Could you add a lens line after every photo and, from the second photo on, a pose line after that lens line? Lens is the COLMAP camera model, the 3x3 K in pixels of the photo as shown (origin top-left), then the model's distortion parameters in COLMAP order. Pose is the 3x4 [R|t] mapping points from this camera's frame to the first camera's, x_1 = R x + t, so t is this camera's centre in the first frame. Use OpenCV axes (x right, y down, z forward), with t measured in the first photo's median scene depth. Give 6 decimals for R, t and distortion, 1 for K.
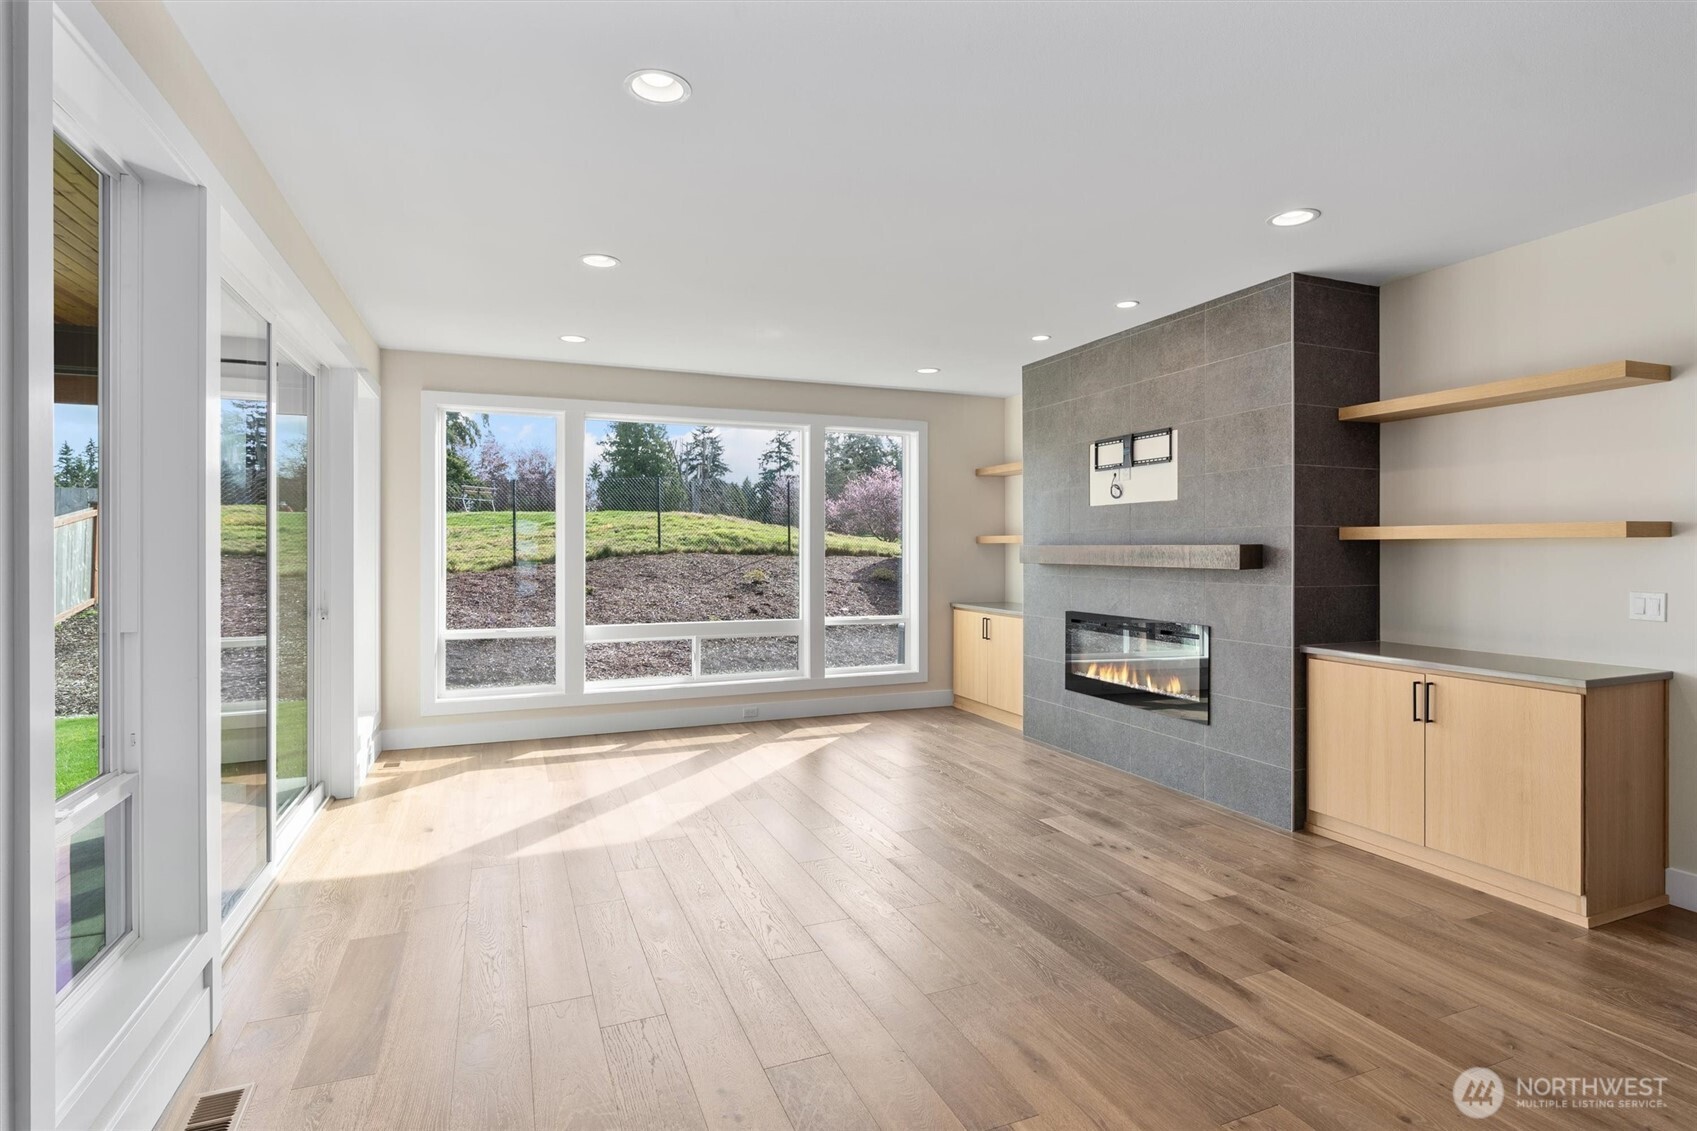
lens RADIAL K [[845.5, 0, 852.7], [0, 845.5, 554.5], [0, 0, 1]] dist [-0.001790, 0.000437]
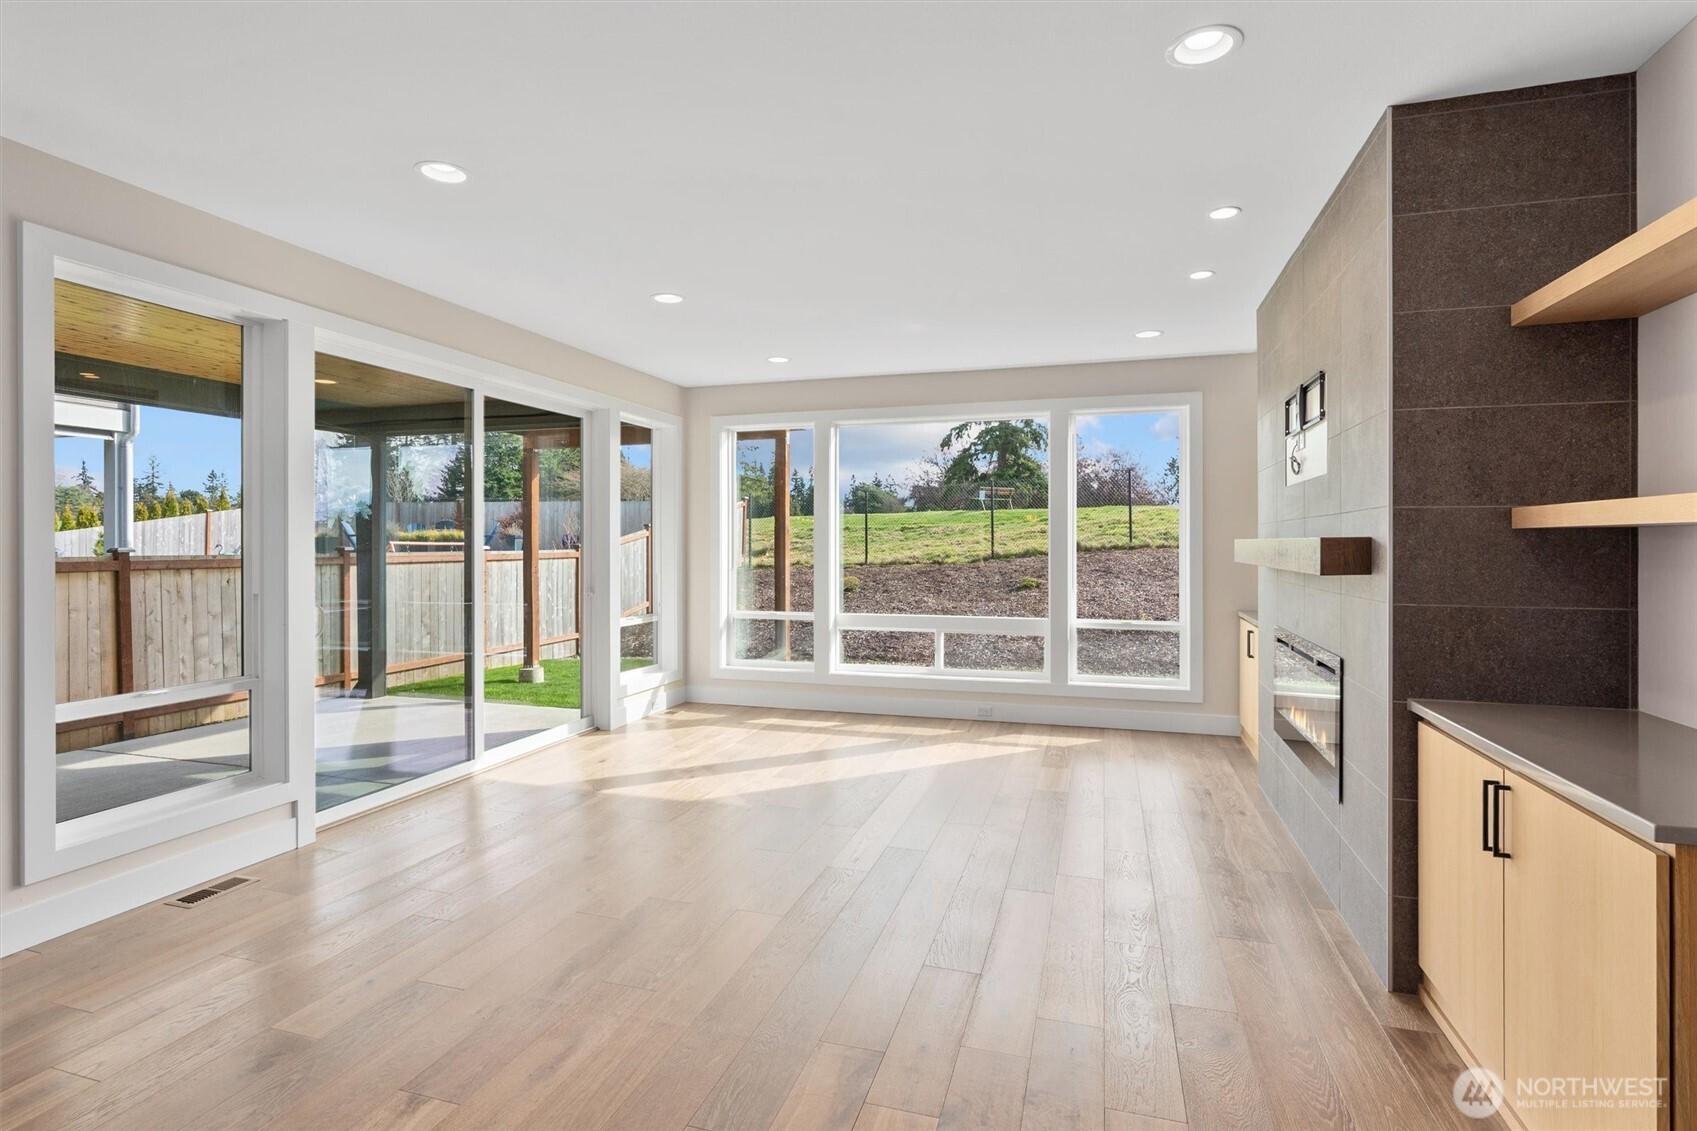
lens RADIAL K [[825.8, 0, 849.5], [0, 825.8, 547.5], [0, 0, 1]] dist [-0.001133, 0.000276]
pose [[0.769276, 0.003365, -0.638908, 0.387776], [-0.004743, 0.999989, -0.000444, -0.001362], [0.638900, 0.003372, 0.769283, 0.173252]]
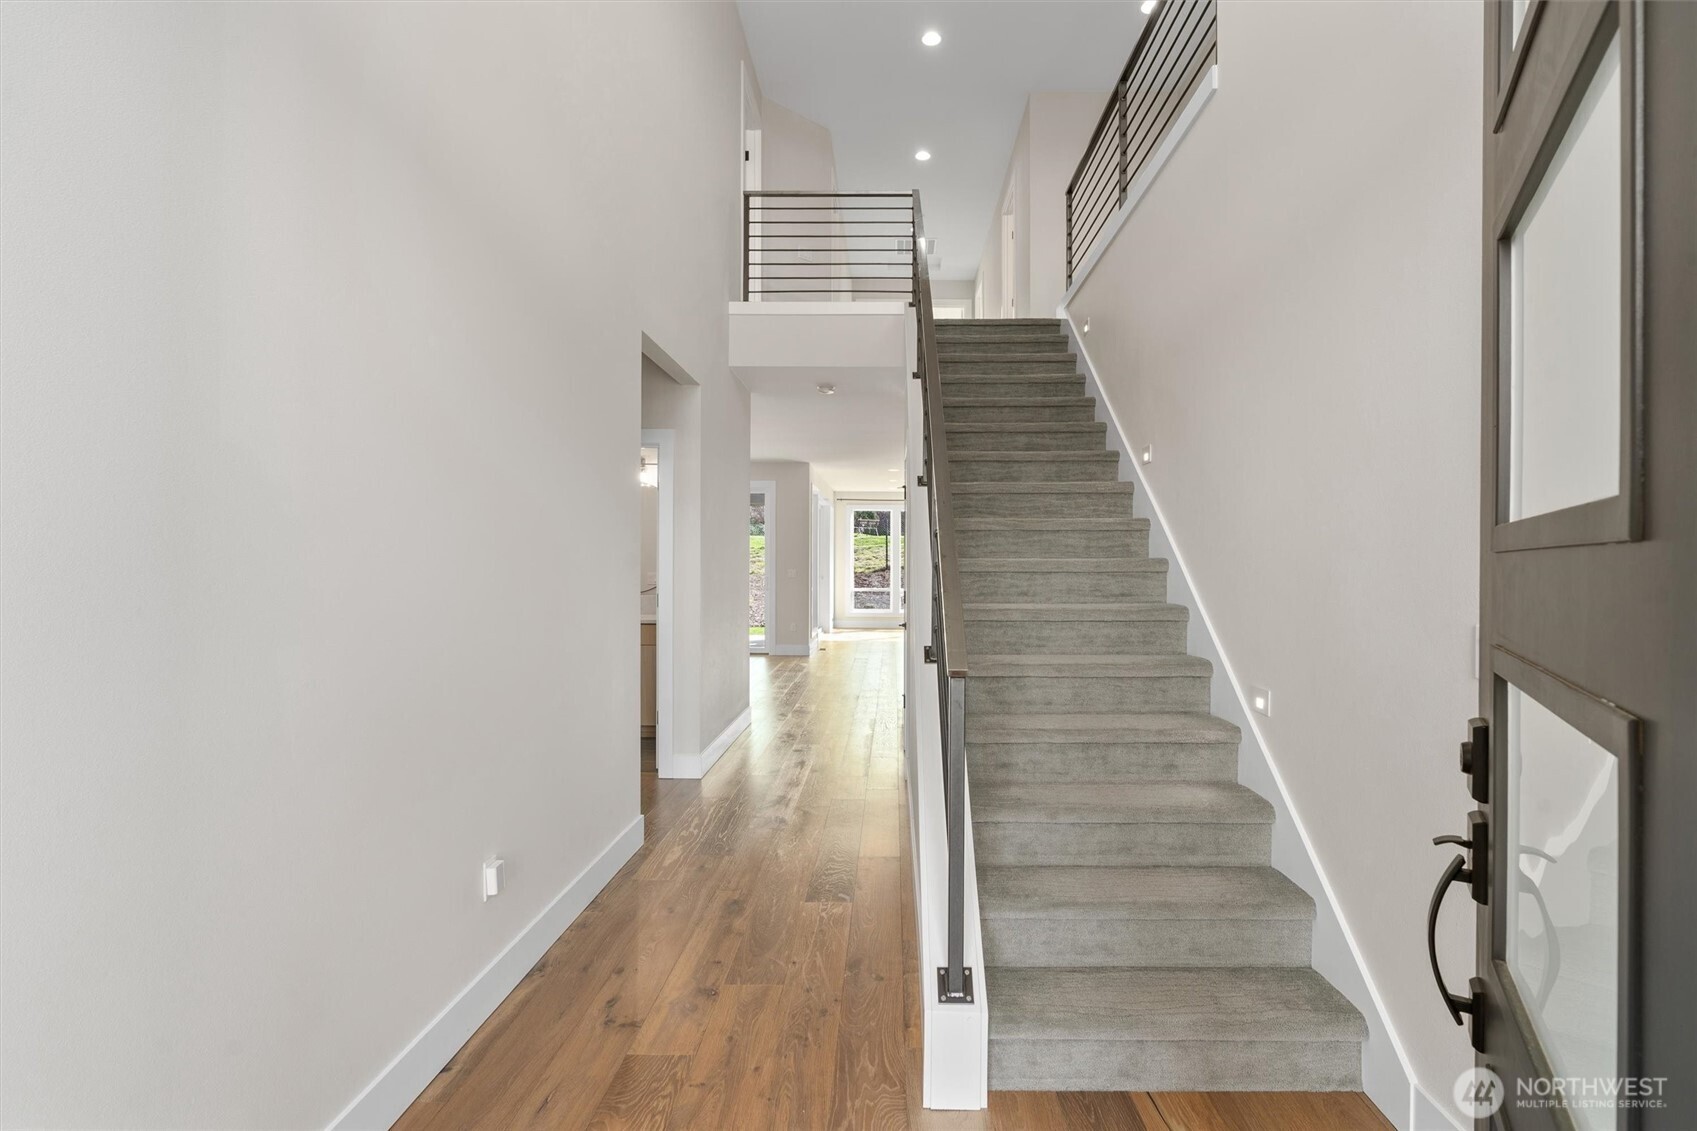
lens RADIAL K [[774.6, 0, 848.5], [0, 774.6, 565.5], [0, 0, 1]] dist [-0.001982, 0.000426]
pose [[0.901821, 0.002539, -0.432103, 0.594520], [-0.003507, 0.999993, -0.001444, 0.018018], [0.432096, 0.002817, 0.901823, -1.282951]]
